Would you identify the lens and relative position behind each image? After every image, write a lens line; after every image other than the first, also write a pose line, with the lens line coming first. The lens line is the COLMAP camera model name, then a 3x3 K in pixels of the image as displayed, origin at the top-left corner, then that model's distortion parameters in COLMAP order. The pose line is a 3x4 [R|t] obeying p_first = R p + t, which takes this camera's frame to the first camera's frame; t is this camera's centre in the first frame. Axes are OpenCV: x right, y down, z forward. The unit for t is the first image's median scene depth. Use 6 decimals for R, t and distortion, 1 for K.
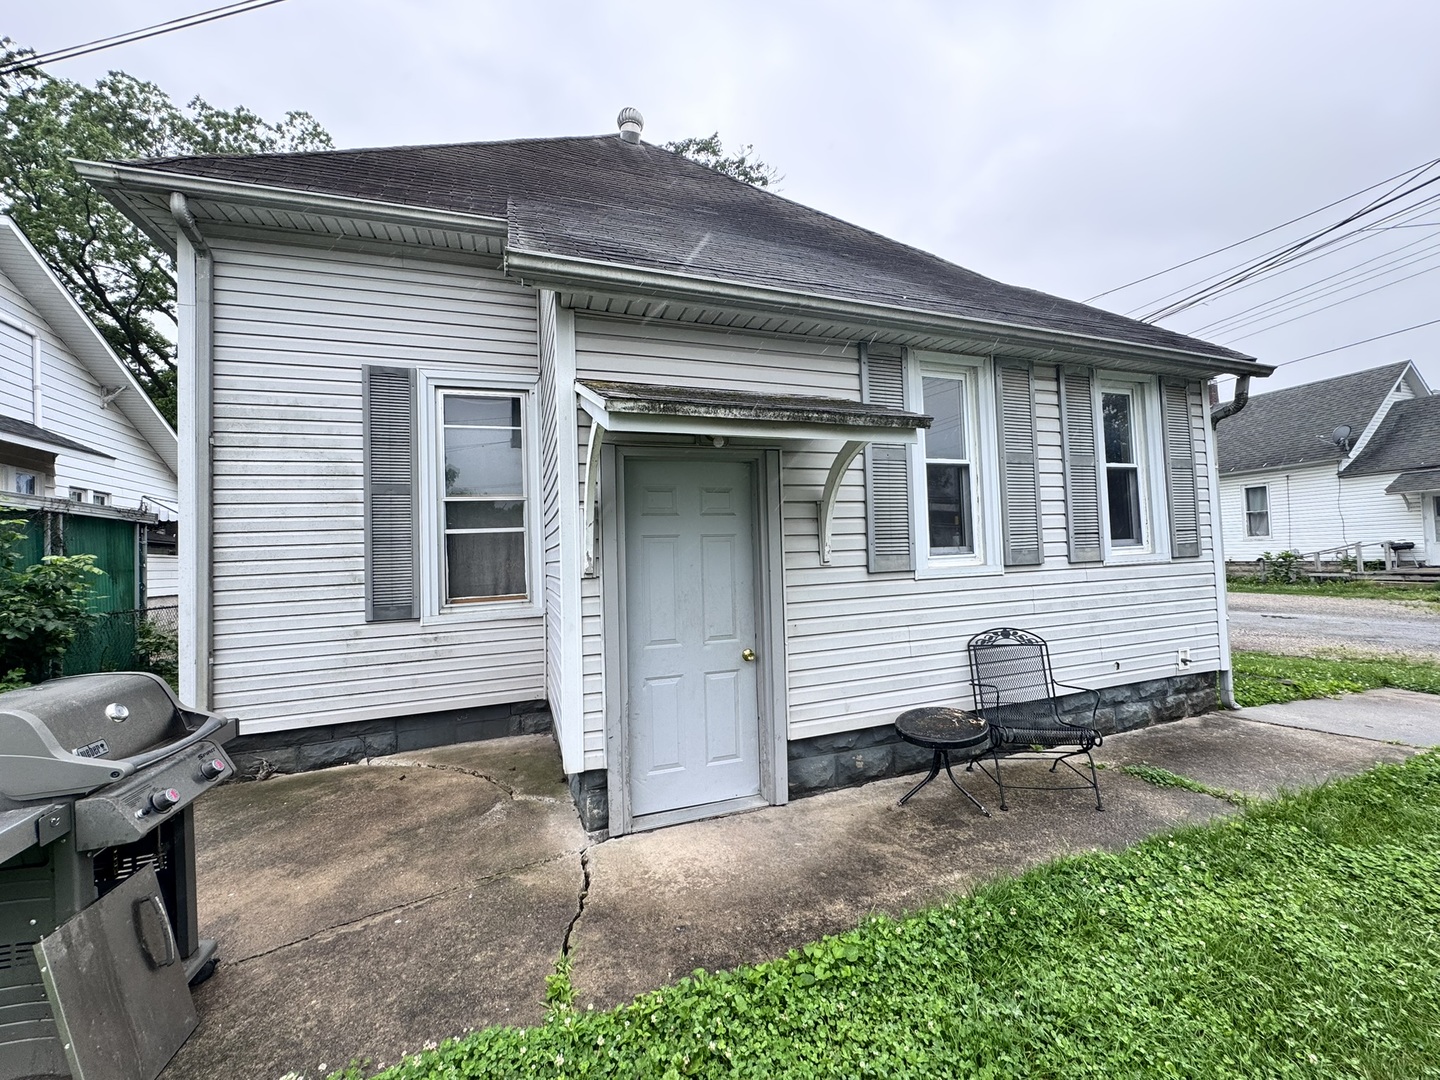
lens RADIAL K [[571.6, 0, 716.7], [0, 571.6, 536.9], [0, 0, 1]] dist [-0.001862, 0.000320]
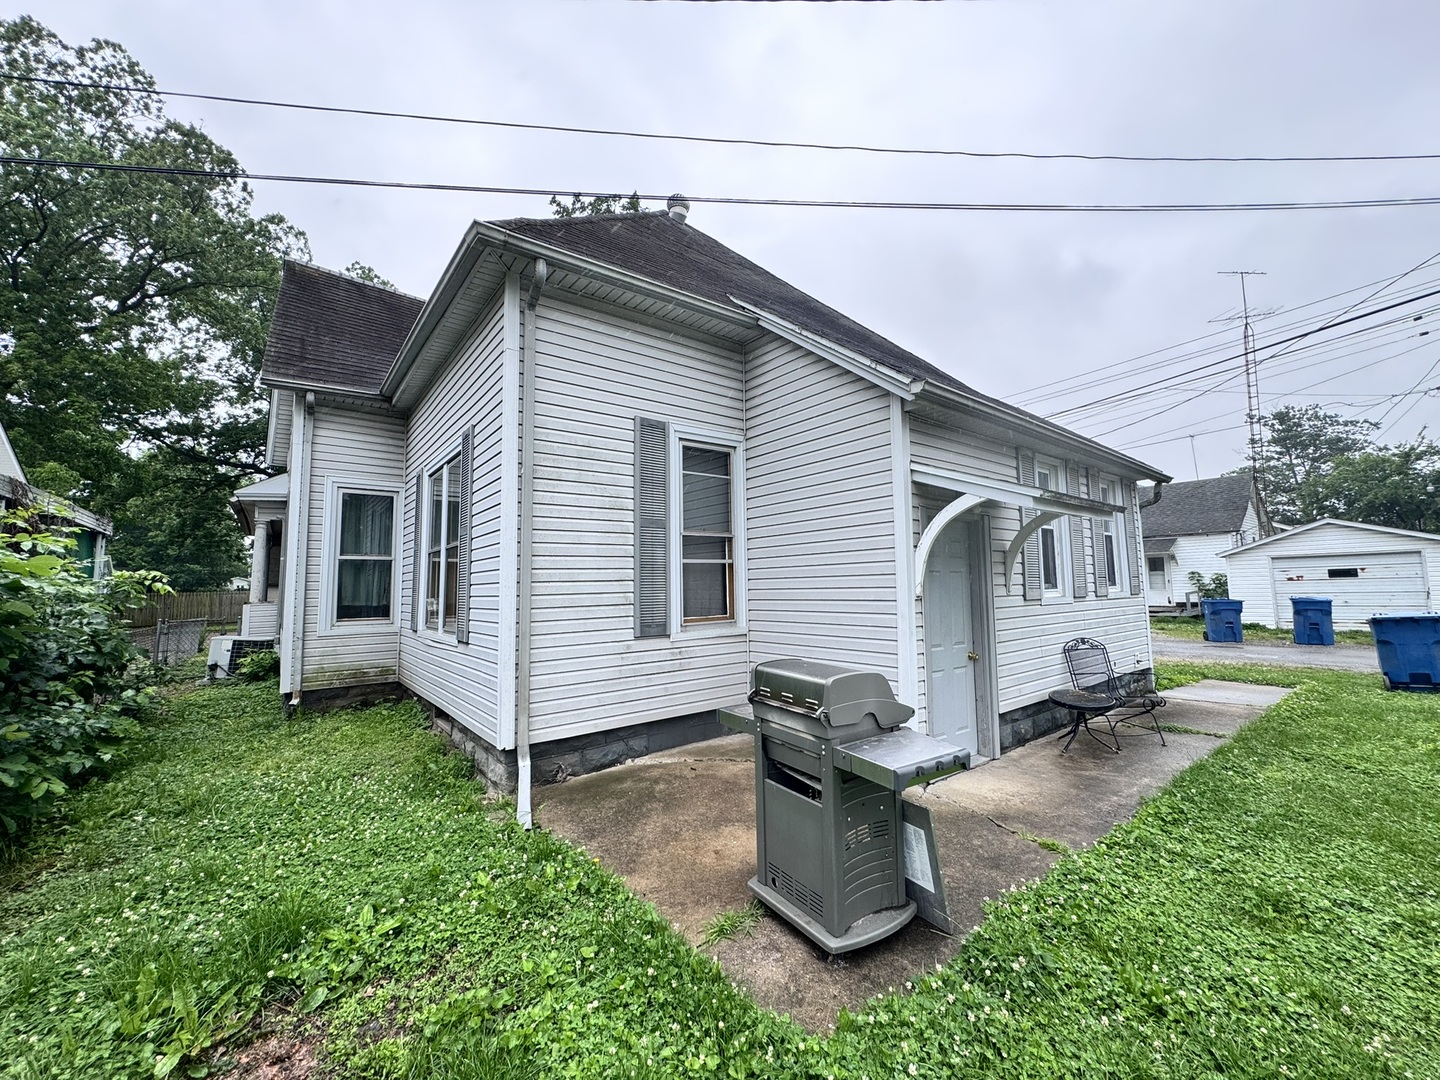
lens RADIAL K [[571.6, 0, 715.8], [0, 571.6, 537.6], [0, 0, 1]] dist [-0.001862, 0.000320]
pose [[0.950788, 0.048543, 0.306016, -0.832065], [-0.029899, 0.997416, -0.065323, 0.018730], [-0.308396, 0.052959, 0.949783, -0.152246]]
